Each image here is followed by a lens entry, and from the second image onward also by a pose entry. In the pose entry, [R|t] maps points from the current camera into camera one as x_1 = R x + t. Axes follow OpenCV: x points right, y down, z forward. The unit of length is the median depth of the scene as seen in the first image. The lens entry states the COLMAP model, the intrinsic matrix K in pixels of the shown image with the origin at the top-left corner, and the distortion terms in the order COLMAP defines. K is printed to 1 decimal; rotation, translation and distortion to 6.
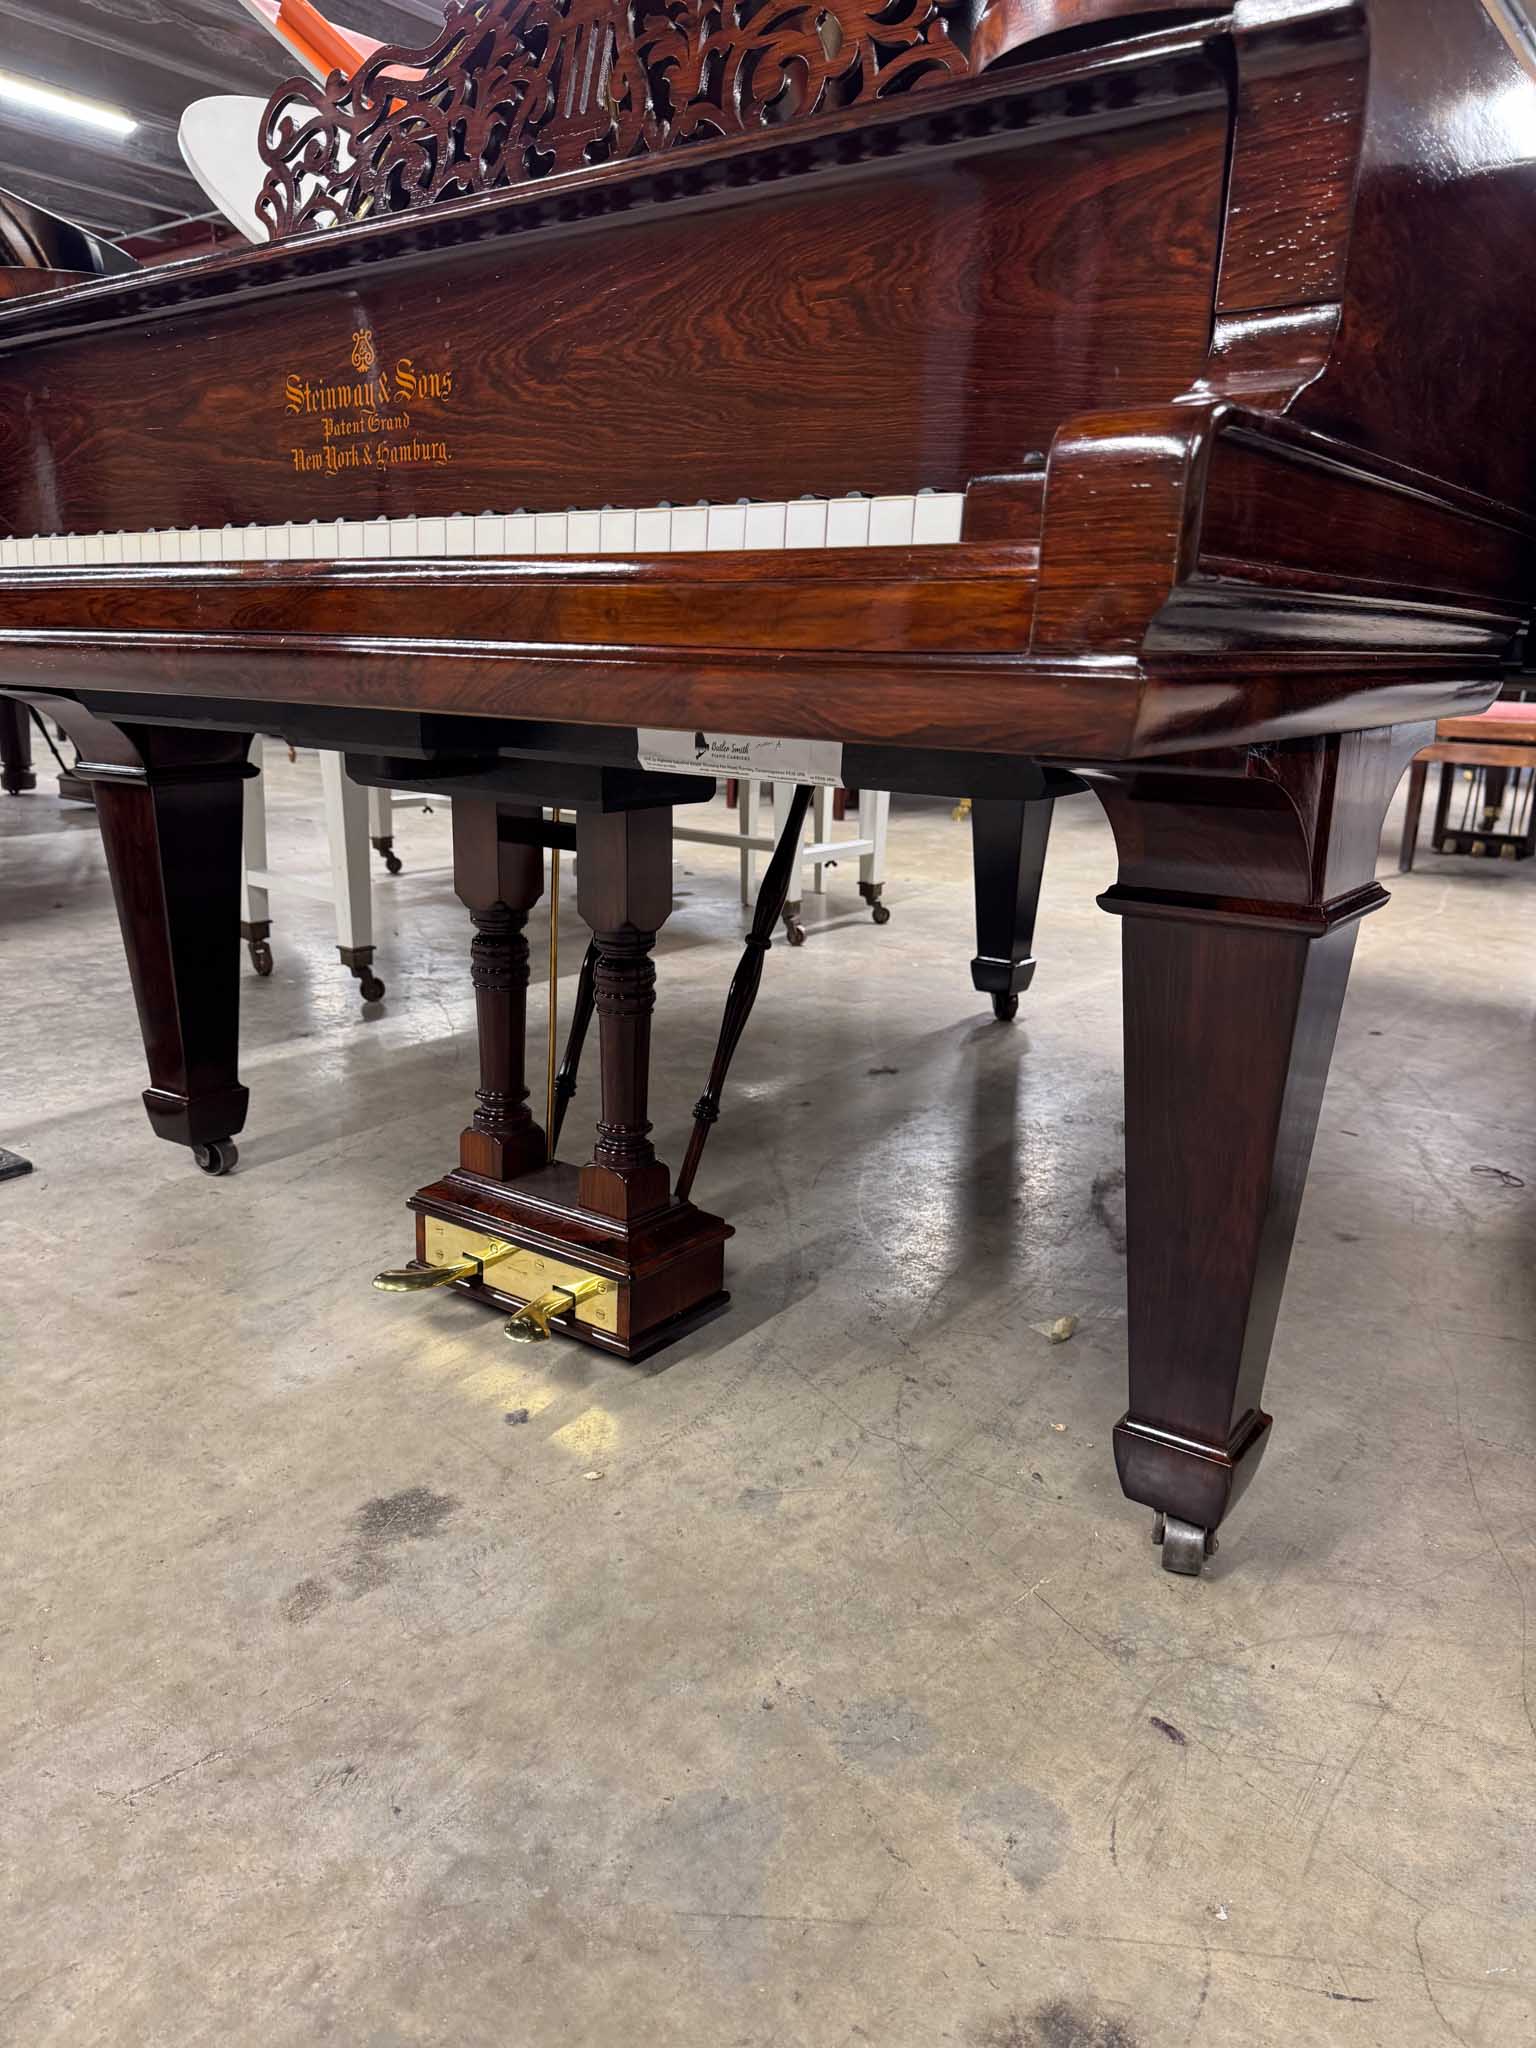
lens RADIAL K [[1464.9, 0, 789.4], [0, 1464.9, 1018.7], [0, 0, 1]] dist [0.013610, -0.021115]
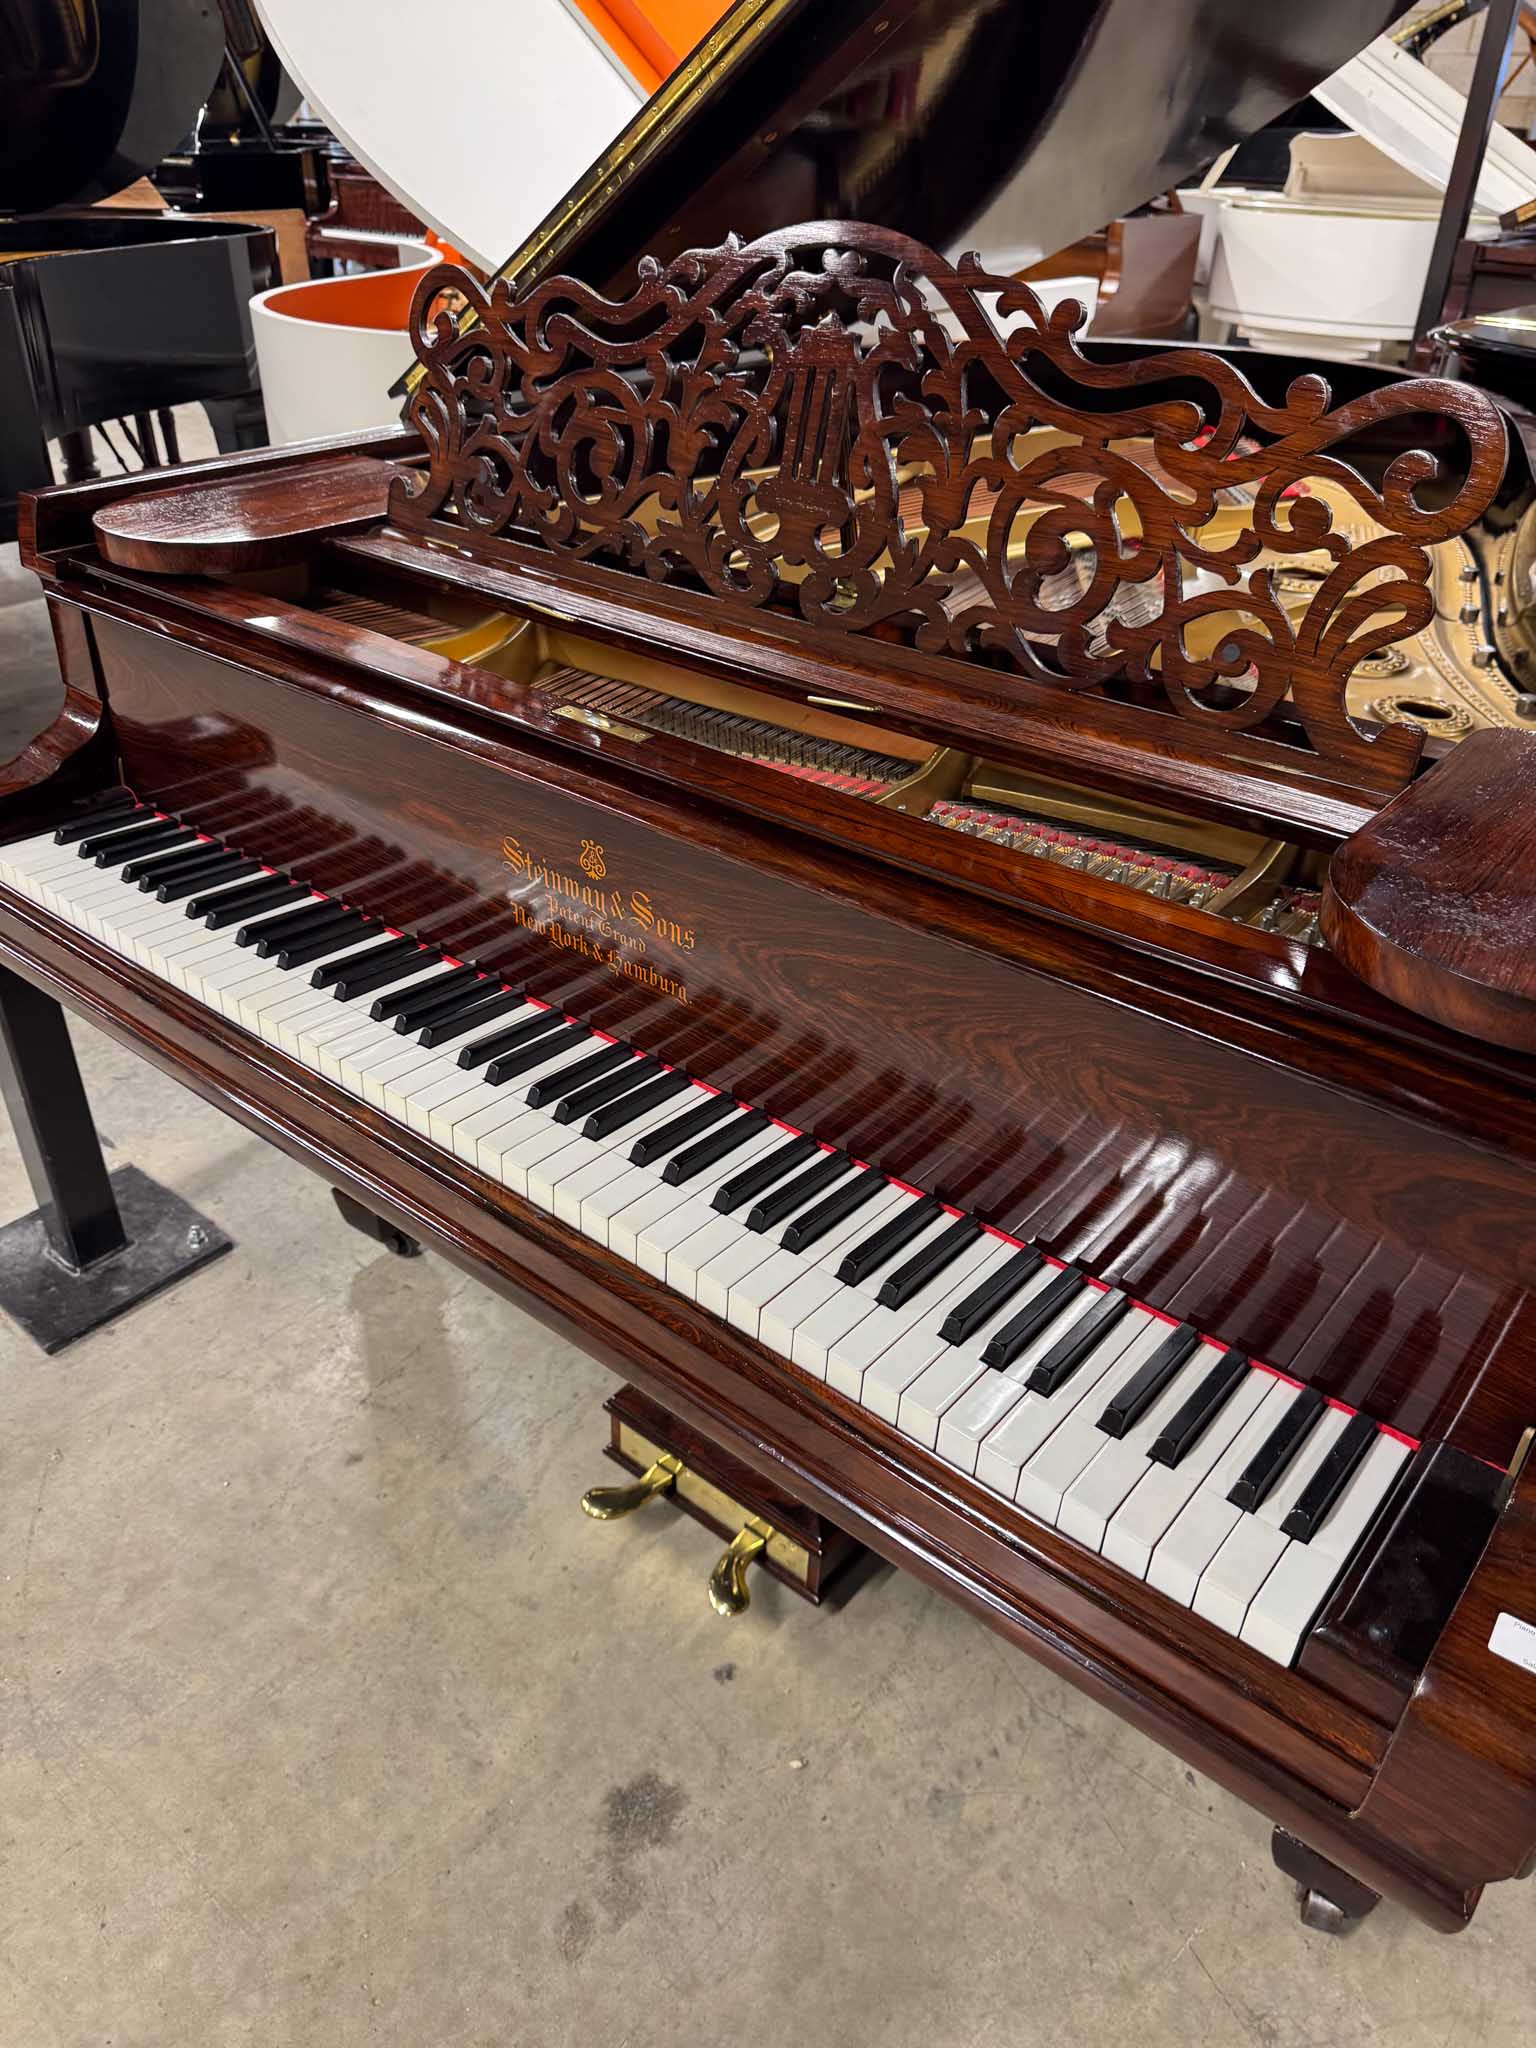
lens RADIAL K [[1464.9, 0, 768.4], [0, 1464.9, 1021.4], [0, 0, 1]] dist [0.013610, -0.021115]
pose [[0.998228, 0.030479, -0.051100, -0.131687], [-0.013645, 0.953210, 0.302002, -0.663532], [0.057914, -0.300770, 0.951937, 0.091684]]
